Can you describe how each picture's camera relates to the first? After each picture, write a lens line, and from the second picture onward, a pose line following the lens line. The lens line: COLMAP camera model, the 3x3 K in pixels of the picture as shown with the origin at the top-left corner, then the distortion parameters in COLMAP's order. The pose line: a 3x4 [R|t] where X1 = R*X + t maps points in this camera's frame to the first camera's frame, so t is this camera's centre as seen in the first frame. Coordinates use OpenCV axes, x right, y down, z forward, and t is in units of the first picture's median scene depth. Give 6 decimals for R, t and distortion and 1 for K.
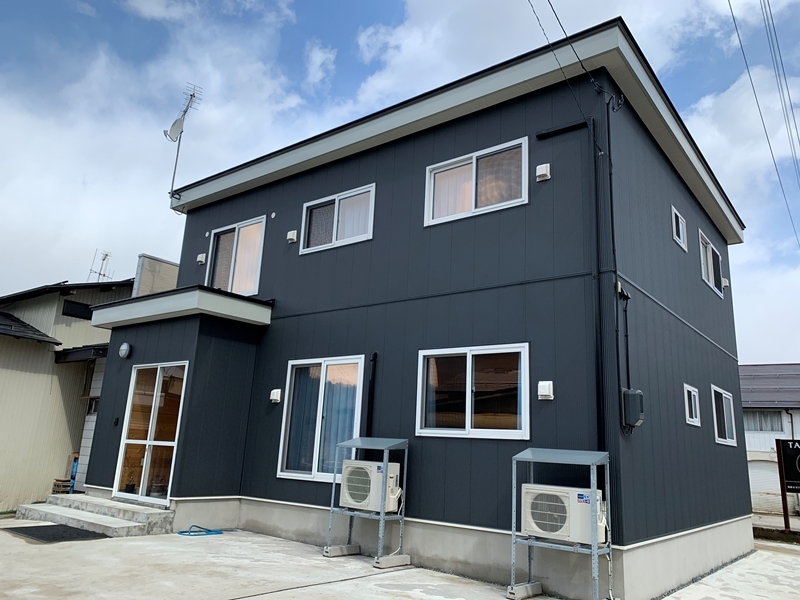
lens RADIAL K [[606.9, 0, 405.1], [0, 606.9, 280.3], [0, 0, 1]] dist [-0.000463, -0.037597]
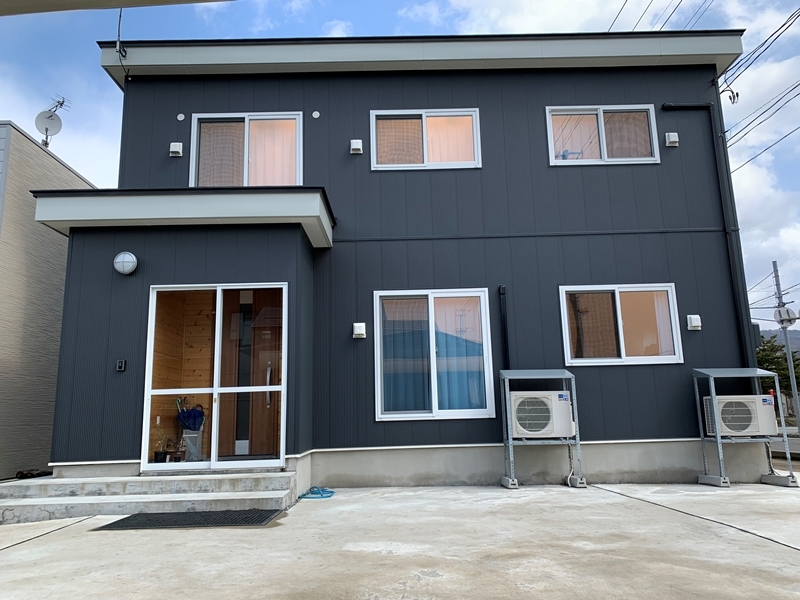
lens RADIAL K [[606.9, 0, 396.9], [0, 606.9, 300.6], [0, 0, 1]] dist [-0.000463, -0.037597]
pose [[0.784151, 0.050636, 0.618501, -0.767248], [-0.105945, 0.992957, 0.053028, 0.106310], [-0.611460, -0.107109, 0.783993, 0.327862]]
